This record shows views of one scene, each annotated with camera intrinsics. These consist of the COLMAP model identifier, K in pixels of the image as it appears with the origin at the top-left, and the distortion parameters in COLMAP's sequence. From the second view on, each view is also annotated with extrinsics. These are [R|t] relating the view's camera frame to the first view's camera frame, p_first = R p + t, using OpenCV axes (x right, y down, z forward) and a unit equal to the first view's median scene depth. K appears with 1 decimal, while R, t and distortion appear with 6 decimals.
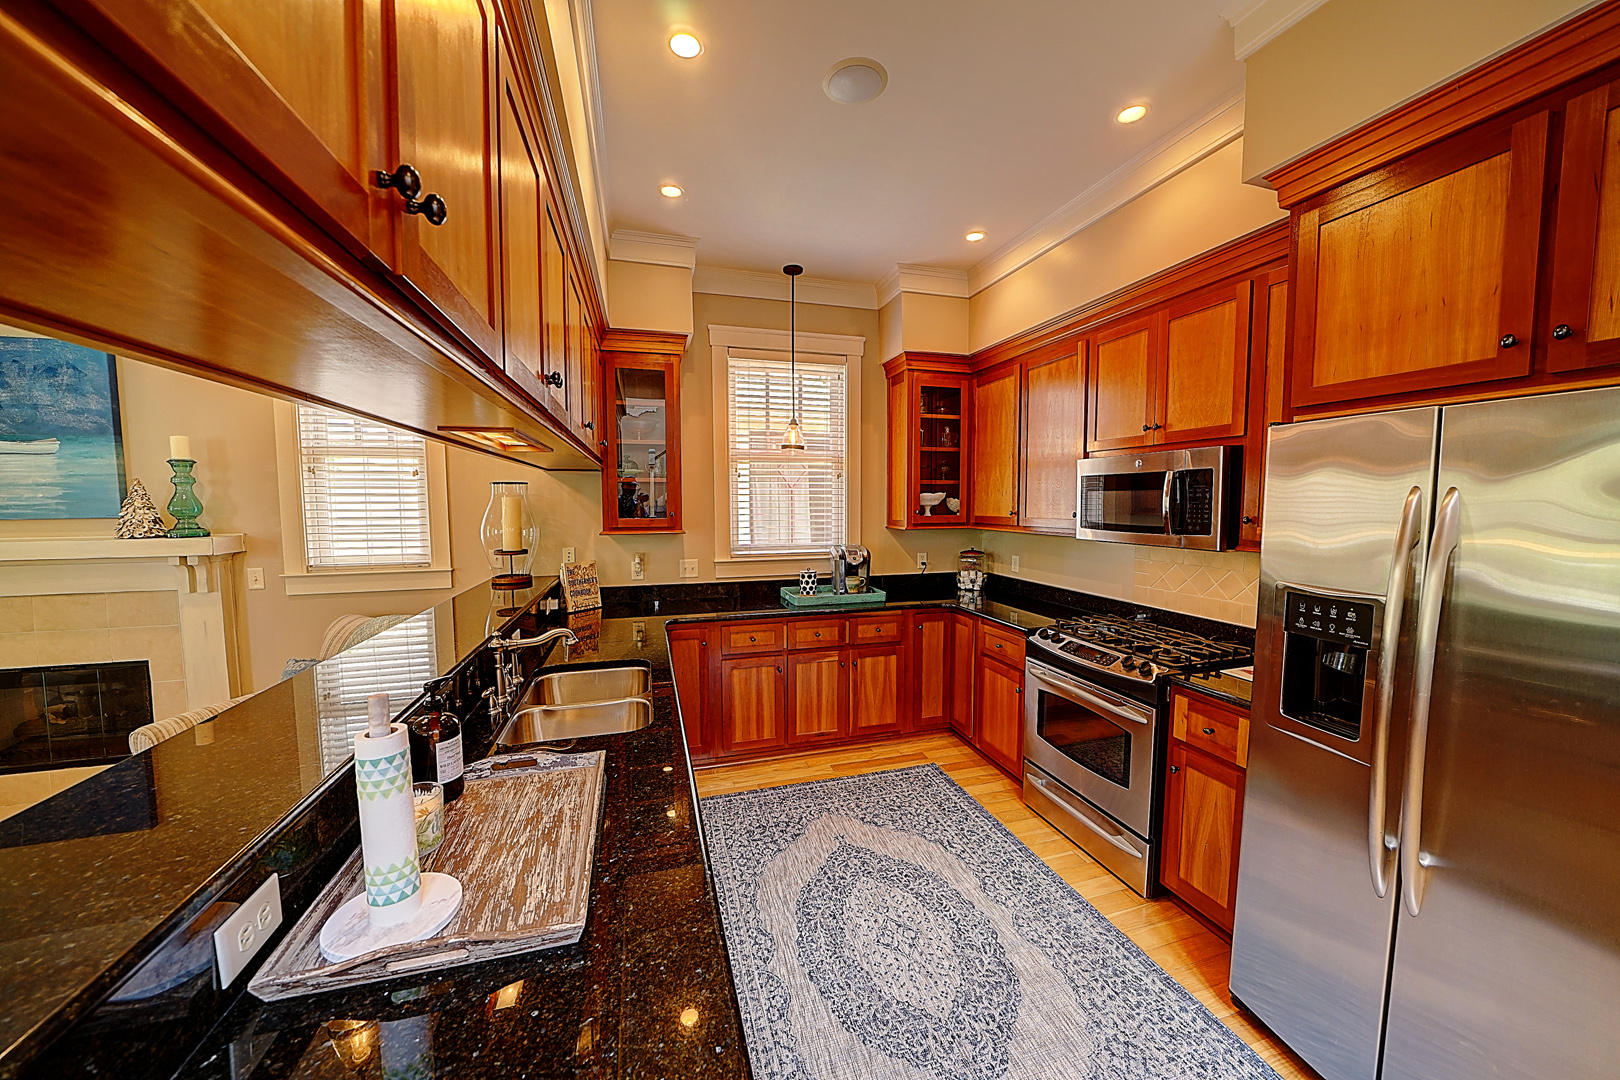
lens RADIAL K [[559.7, 0, 810.0], [0, 559.7, 540.0], [0, 0, 1]] dist [-0.018440, 0.000123]
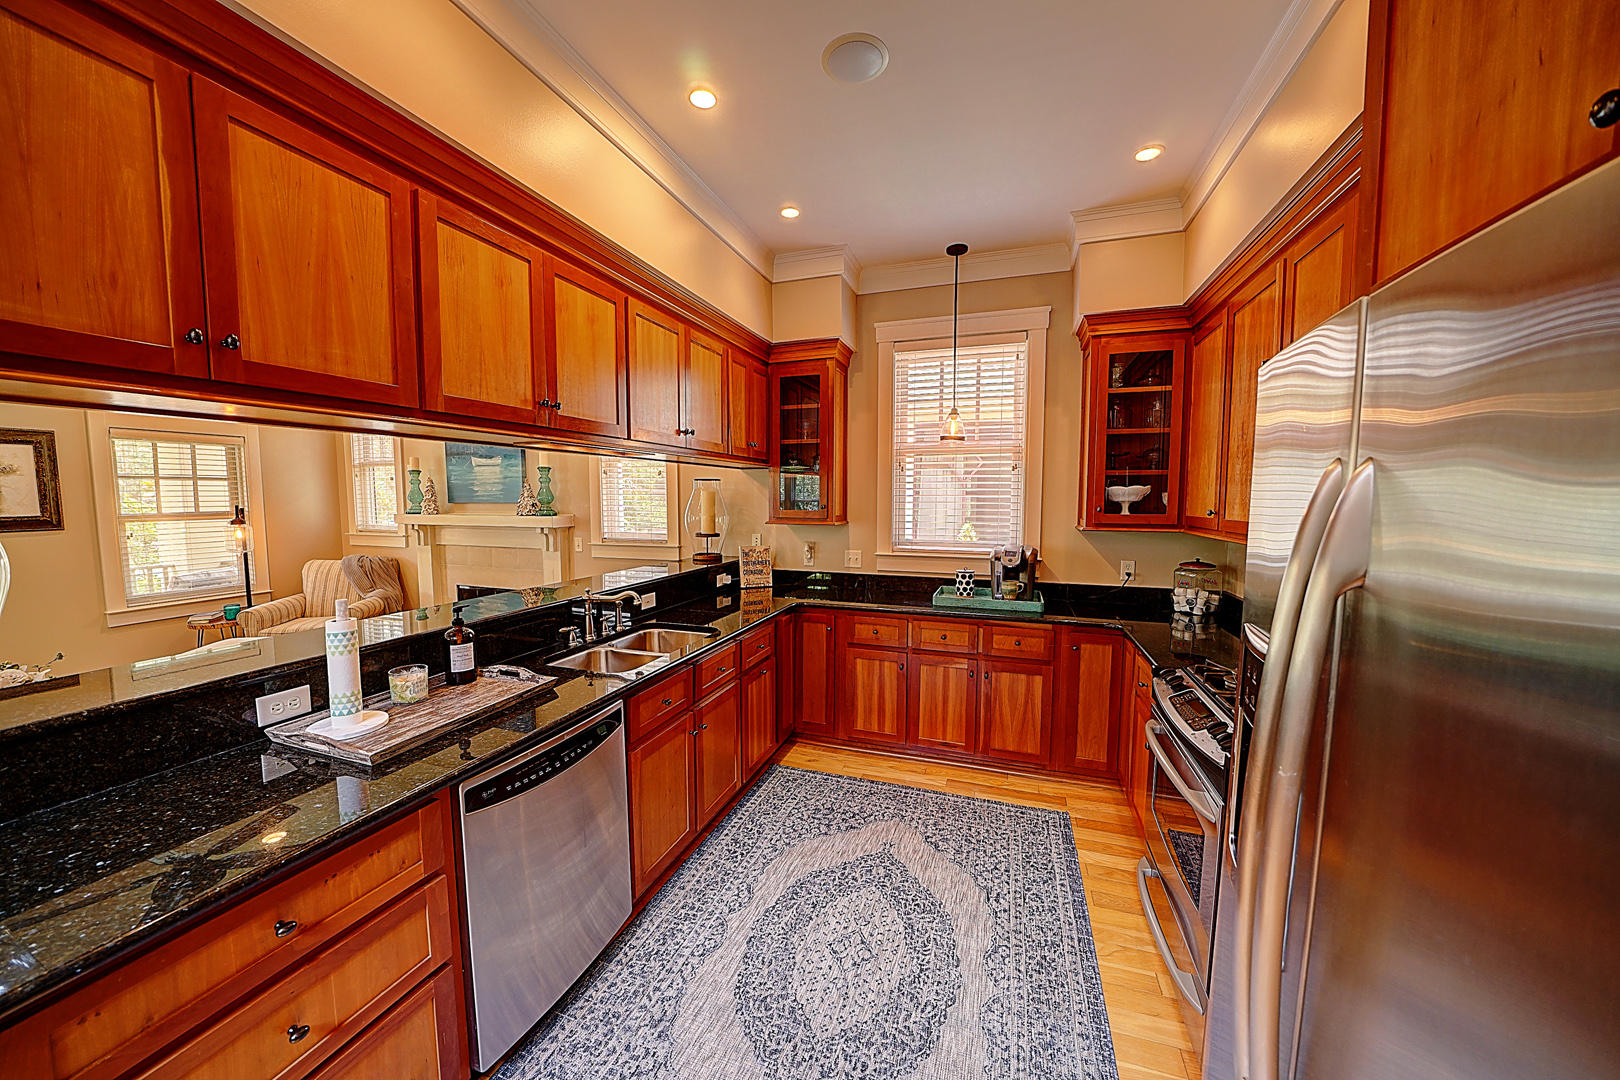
lens RADIAL K [[559.7, 0, 810.0], [0, 559.7, 540.0], [0, 0, 1]] dist [-0.018440, 0.000123]
pose [[0.815607, 0.049707, -0.576467, 0.348642], [-0.045722, 0.998724, 0.021428, -0.003884], [0.576796, 0.008880, 0.816840, 0.098494]]
